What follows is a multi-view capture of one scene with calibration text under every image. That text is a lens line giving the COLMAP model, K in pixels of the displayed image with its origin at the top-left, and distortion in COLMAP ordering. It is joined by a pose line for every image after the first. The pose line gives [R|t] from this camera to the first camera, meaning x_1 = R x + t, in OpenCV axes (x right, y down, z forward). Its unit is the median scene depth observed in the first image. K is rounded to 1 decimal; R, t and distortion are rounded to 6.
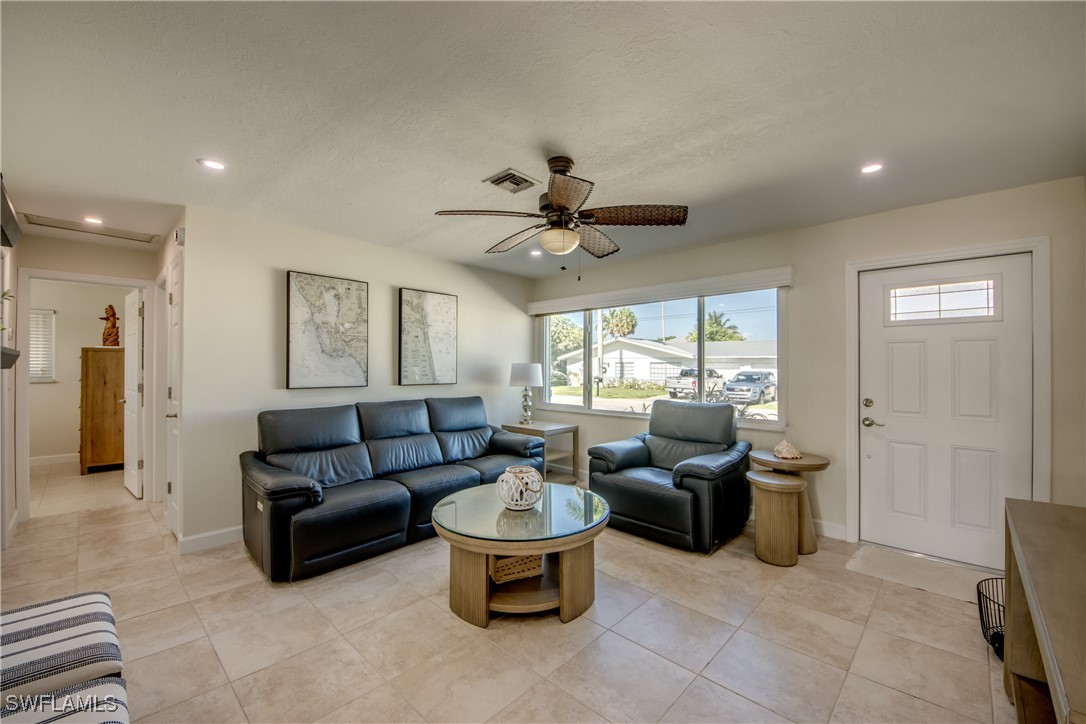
lens RADIAL K [[425.6, 0, 545.0], [0, 425.6, 361.5], [0, 0, 1]] dist [0.017403, -0.016307]
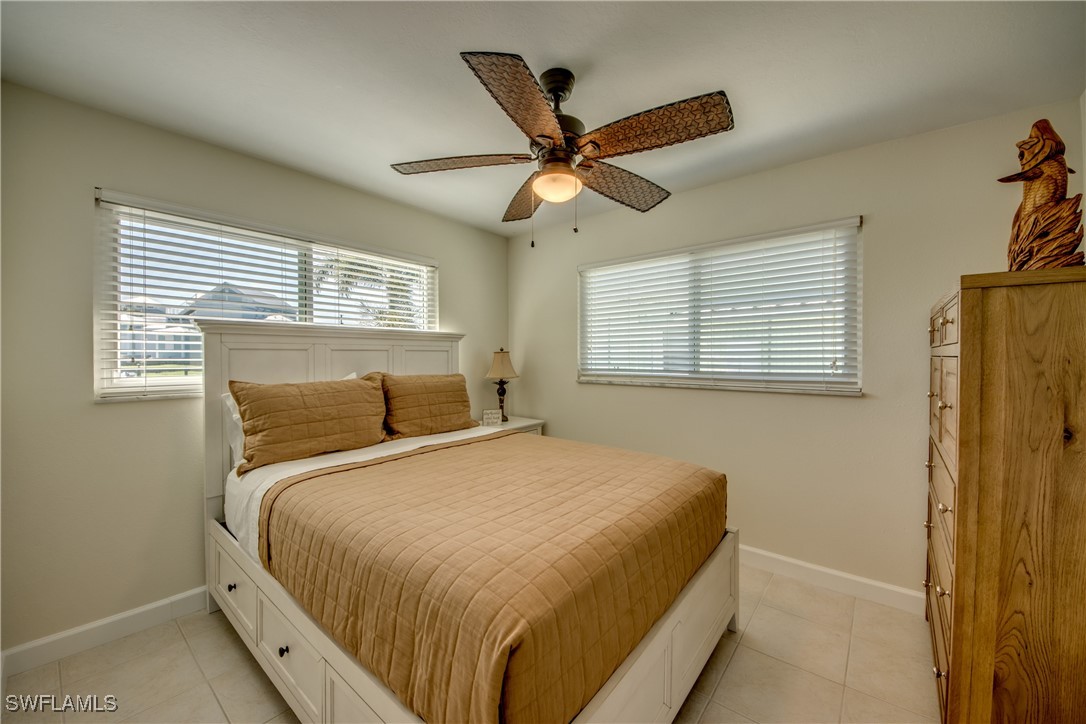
lens RADIAL K [[425.6, 0, 545.0], [0, 425.6, 361.5], [0, 0, 1]] dist [0.017403, -0.016307]
pose [[0.062983, 0.013709, -0.997920, -0.782771], [0.013896, 0.999797, 0.014612, 0.007684], [0.997918, -0.014787, 0.062780, 0.677956]]
